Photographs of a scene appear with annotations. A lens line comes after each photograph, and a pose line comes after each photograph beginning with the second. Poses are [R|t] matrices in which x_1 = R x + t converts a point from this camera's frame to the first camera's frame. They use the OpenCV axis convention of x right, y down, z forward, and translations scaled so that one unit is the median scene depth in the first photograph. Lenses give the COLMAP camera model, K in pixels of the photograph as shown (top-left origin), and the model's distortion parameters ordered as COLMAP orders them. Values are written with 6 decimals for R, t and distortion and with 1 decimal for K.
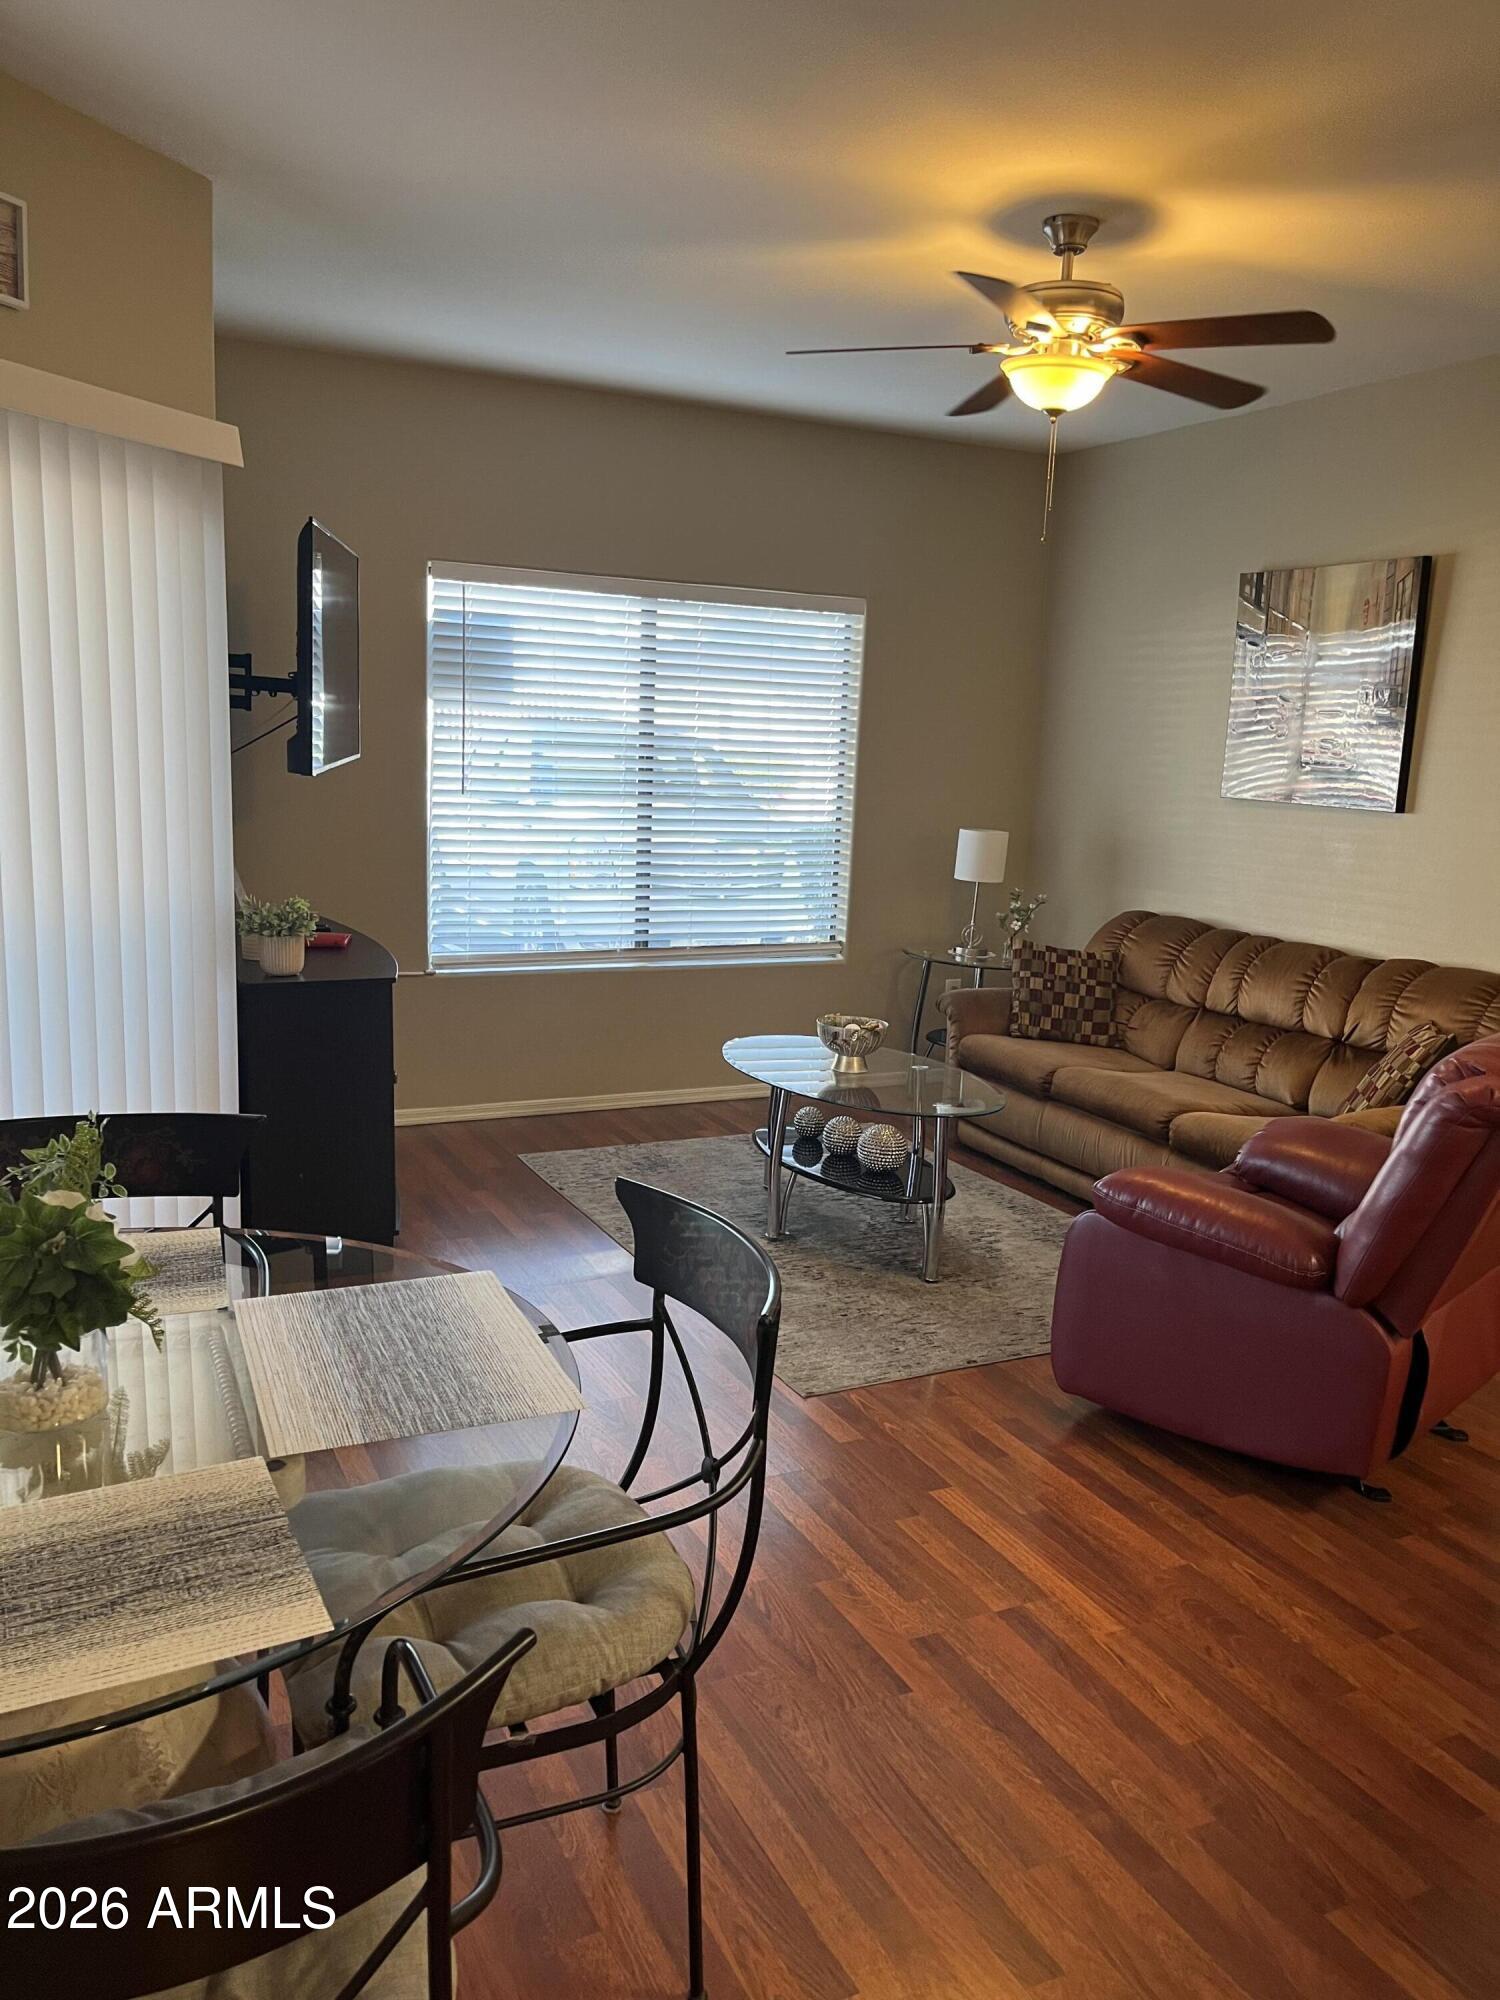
lens RADIAL K [[1502.6, 0, 747.2], [0, 1502.6, 998.3], [0, 0, 1]] dist [0.087617, -0.094832]
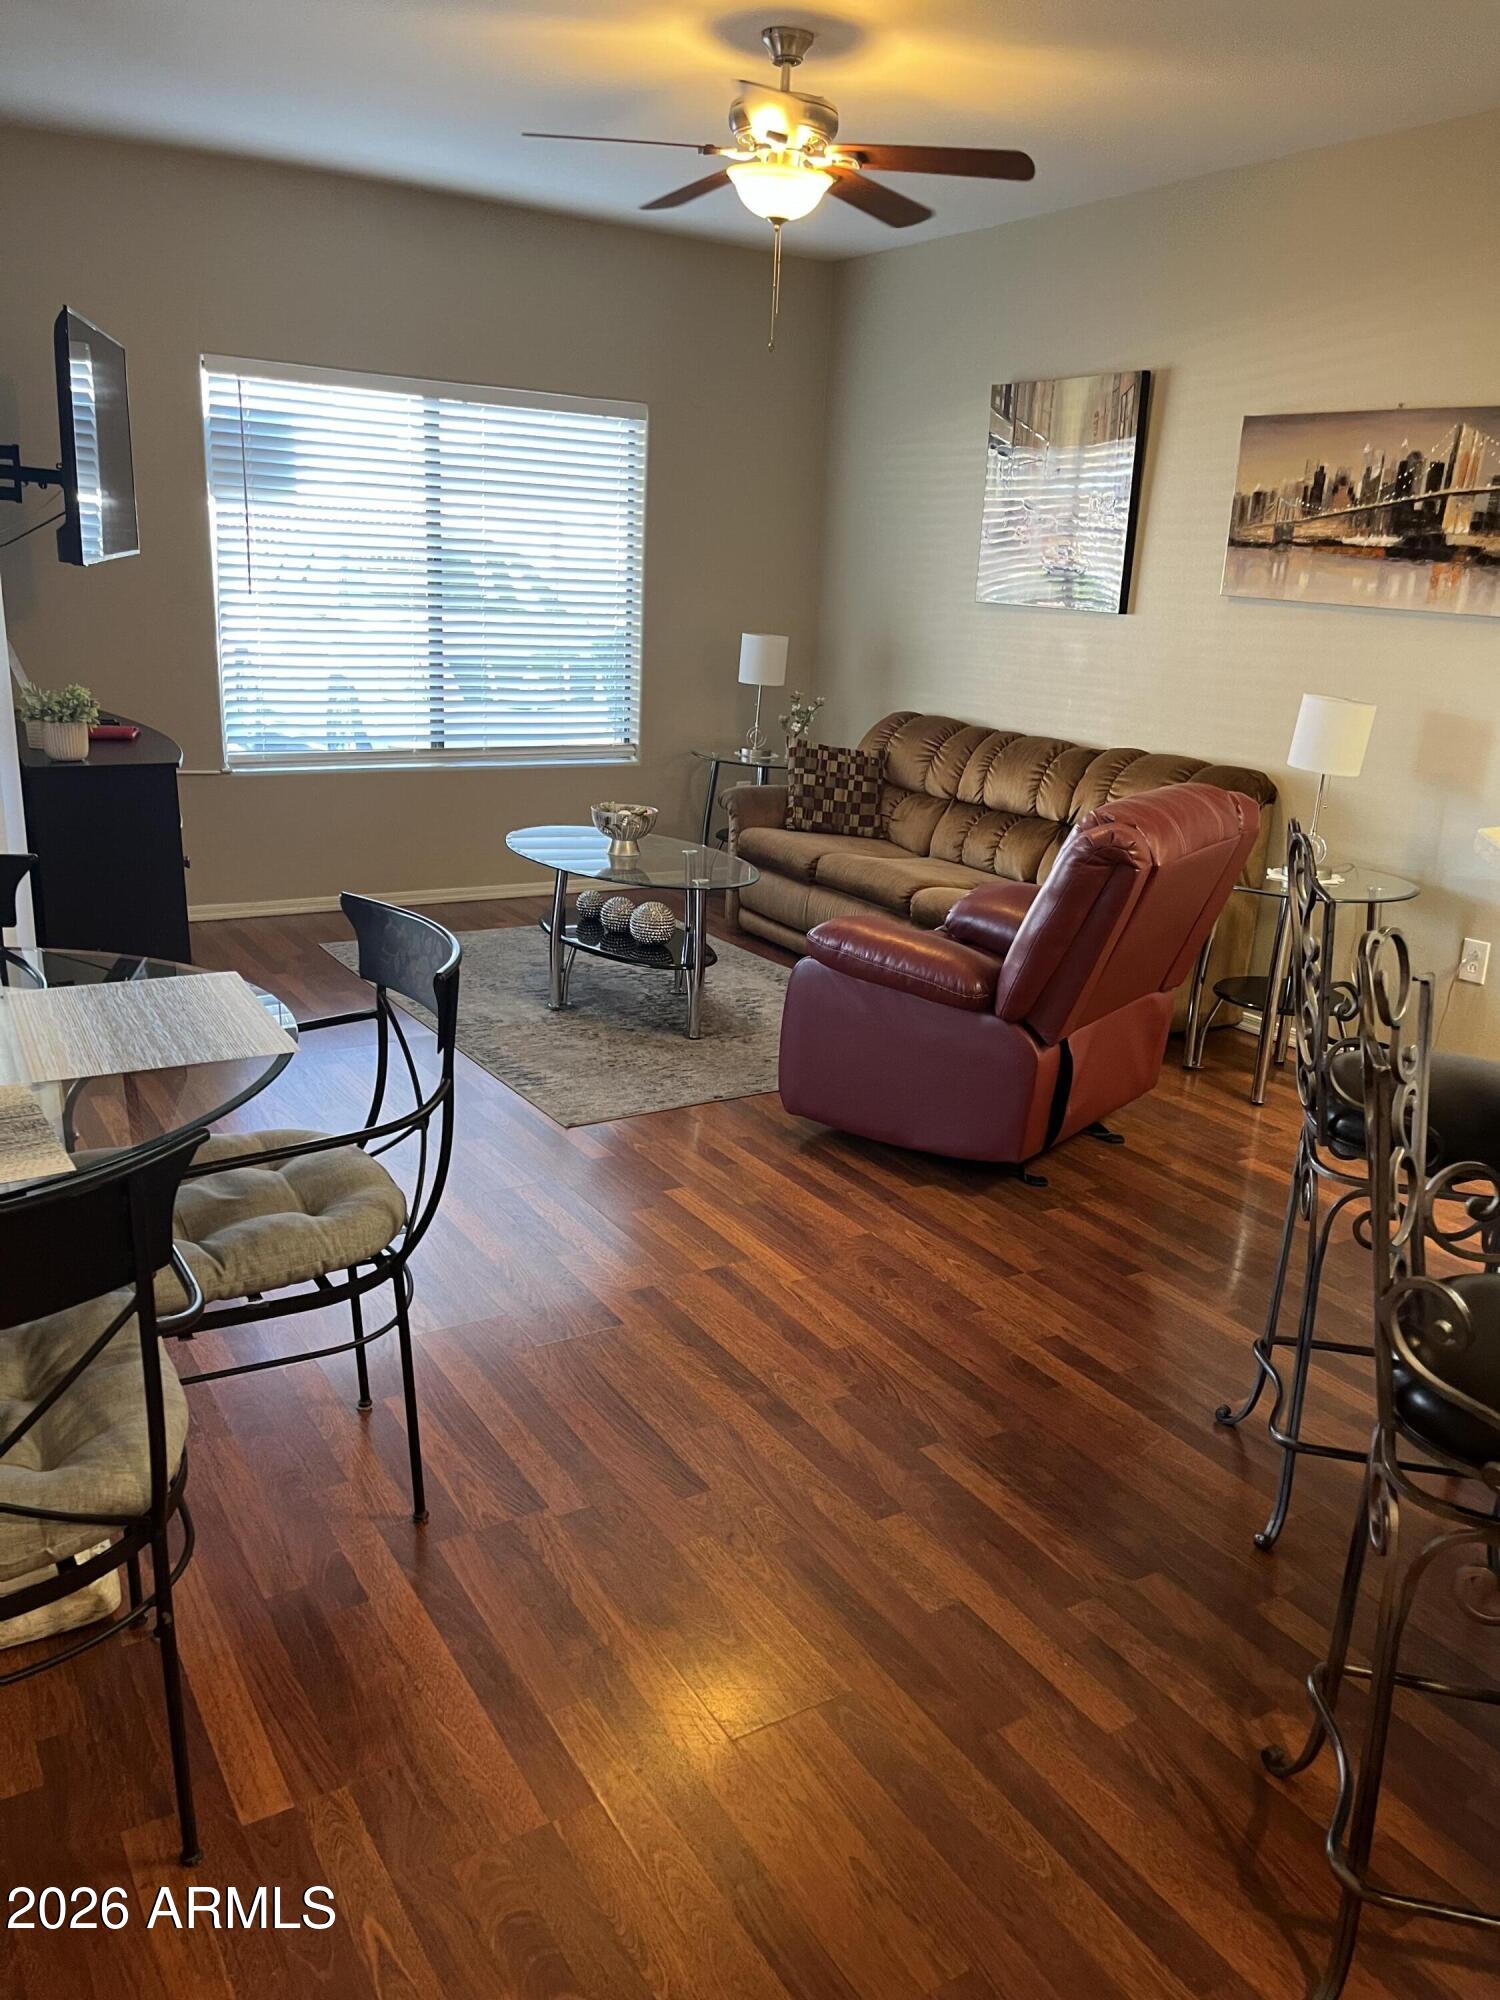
lens RADIAL K [[1502.6, 0, 747.2], [0, 1502.6, 998.3], [0, 0, 1]] dist [0.087617, -0.094832]
pose [[0.995294, -0.021414, 0.094507, 0.061618], [0.010942, 0.993876, 0.109960, 0.038991], [-0.096283, -0.108409, 0.989433, -0.115640]]
